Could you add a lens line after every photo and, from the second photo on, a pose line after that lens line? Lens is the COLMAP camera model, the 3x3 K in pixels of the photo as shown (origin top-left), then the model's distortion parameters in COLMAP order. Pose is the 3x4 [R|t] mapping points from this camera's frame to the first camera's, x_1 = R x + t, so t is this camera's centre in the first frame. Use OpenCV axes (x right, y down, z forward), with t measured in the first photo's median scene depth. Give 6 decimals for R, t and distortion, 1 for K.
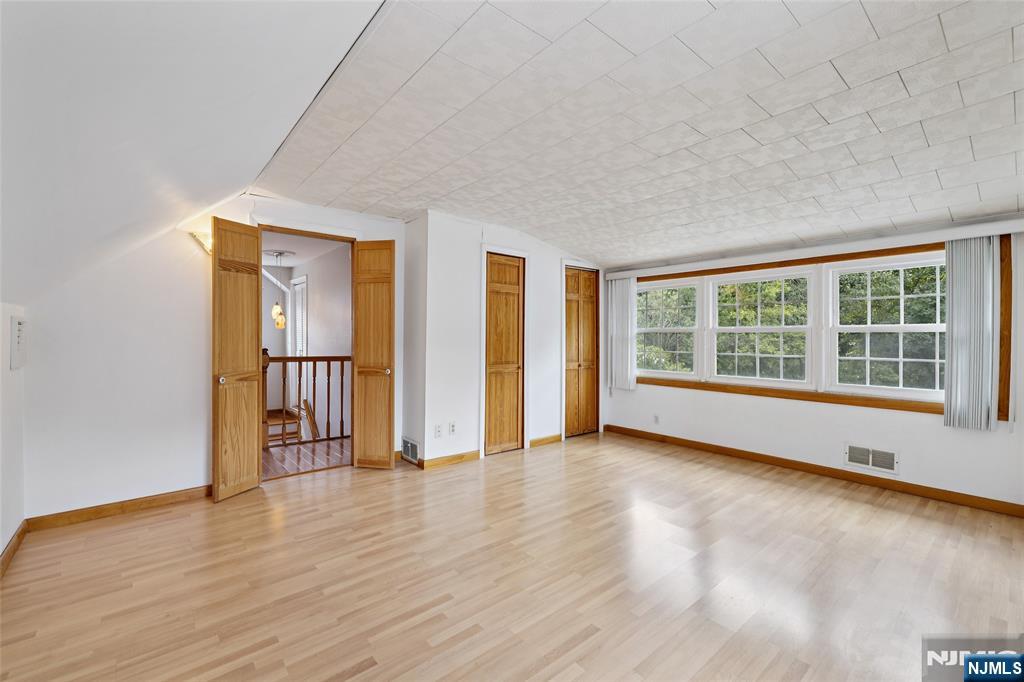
lens RADIAL K [[434.9, 0, 509.0], [0, 434.9, 337.3], [0, 0, 1]] dist [-0.003382, -0.000098]
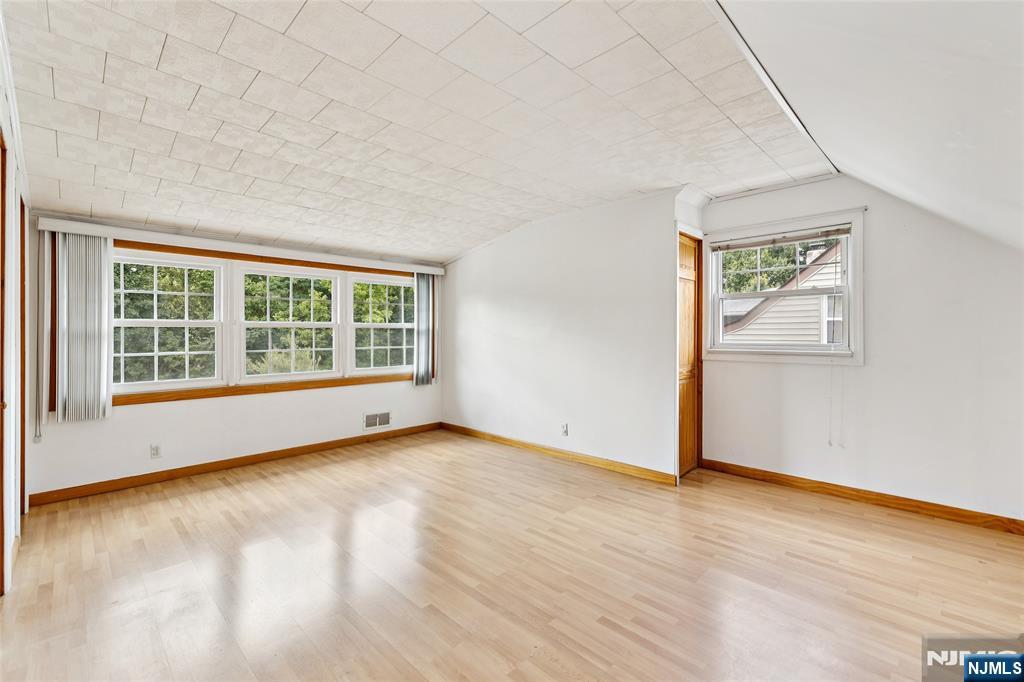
lens RADIAL K [[434.9, 0, 508.2], [0, 434.9, 334.4], [0, 0, 1]] dist [-0.003382, -0.000098]
pose [[-0.089191, -0.009315, 0.995971, -0.537314], [0.003028, 0.999949, 0.009623, -0.004105], [-0.996010, 0.003874, -0.089159, 0.672985]]
